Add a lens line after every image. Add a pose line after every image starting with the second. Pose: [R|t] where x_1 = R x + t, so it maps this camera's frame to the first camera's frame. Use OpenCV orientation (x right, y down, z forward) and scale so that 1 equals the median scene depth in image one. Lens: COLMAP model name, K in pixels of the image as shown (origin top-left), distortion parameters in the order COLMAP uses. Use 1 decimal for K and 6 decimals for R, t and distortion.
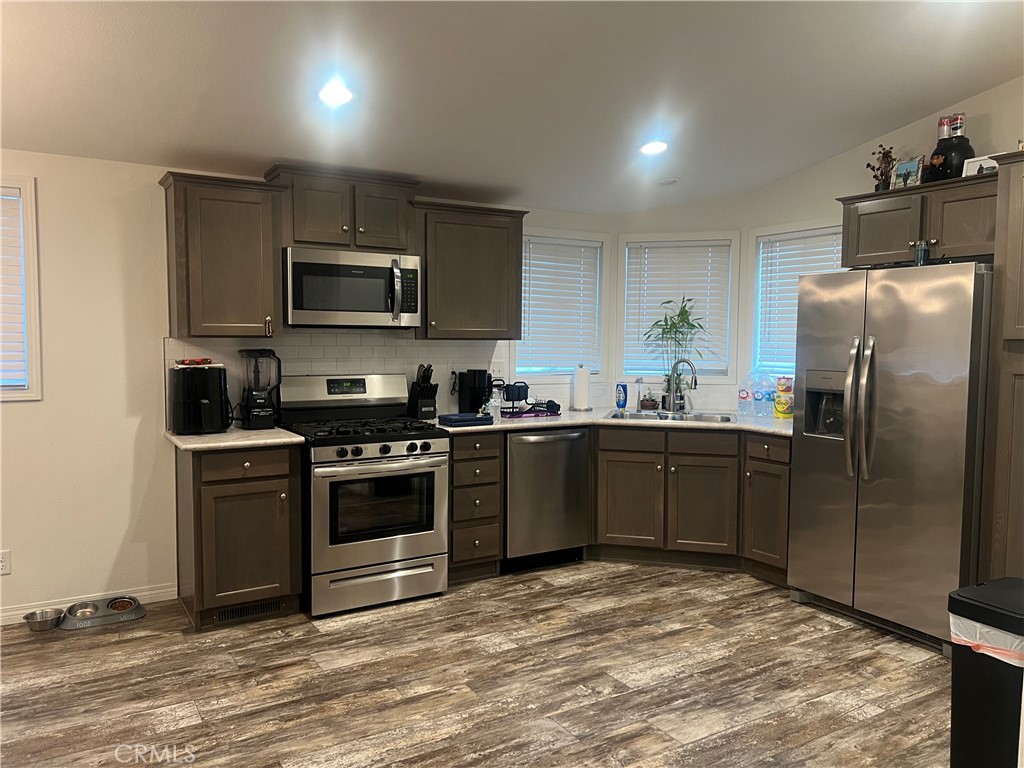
lens RADIAL K [[756.1, 0, 514.9], [0, 756.1, 381.0], [0, 0, 1]] dist [0.080673, -0.086232]
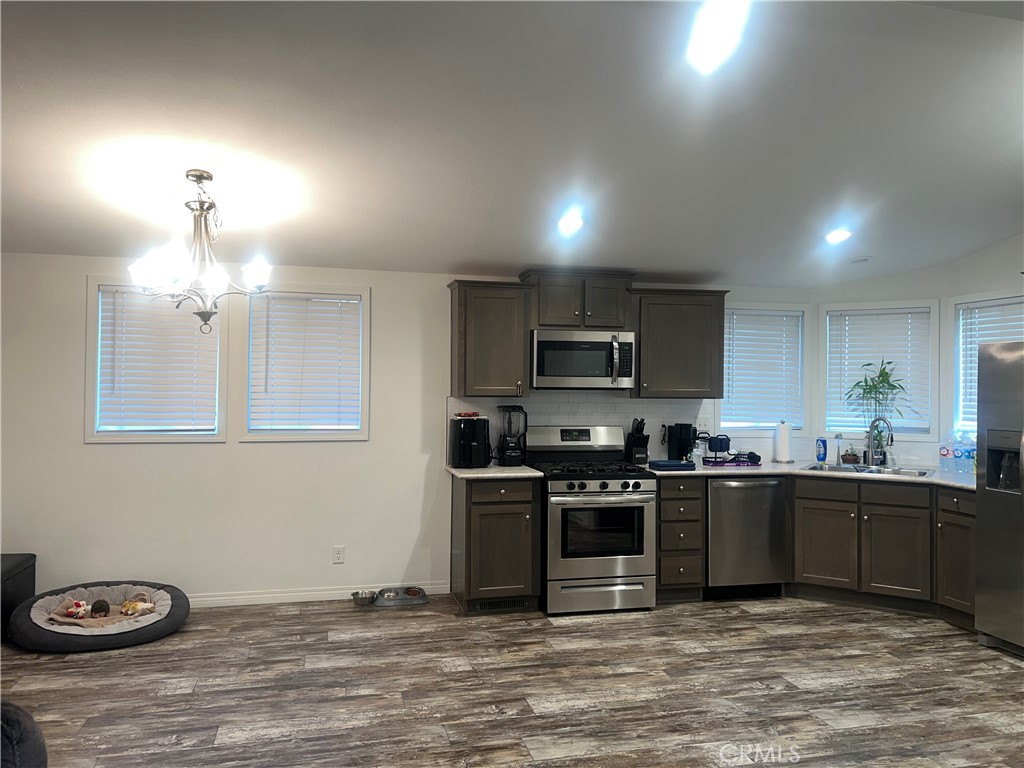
lens RADIAL K [[756.1, 0, 514.9], [0, 756.1, 381.0], [0, 0, 1]] dist [0.080673, -0.086232]
pose [[0.953050, -0.000986, -0.302811, 0.069658], [-0.019993, 0.997608, -0.066176, 0.002738], [0.302151, 0.069123, 0.950751, -0.258012]]
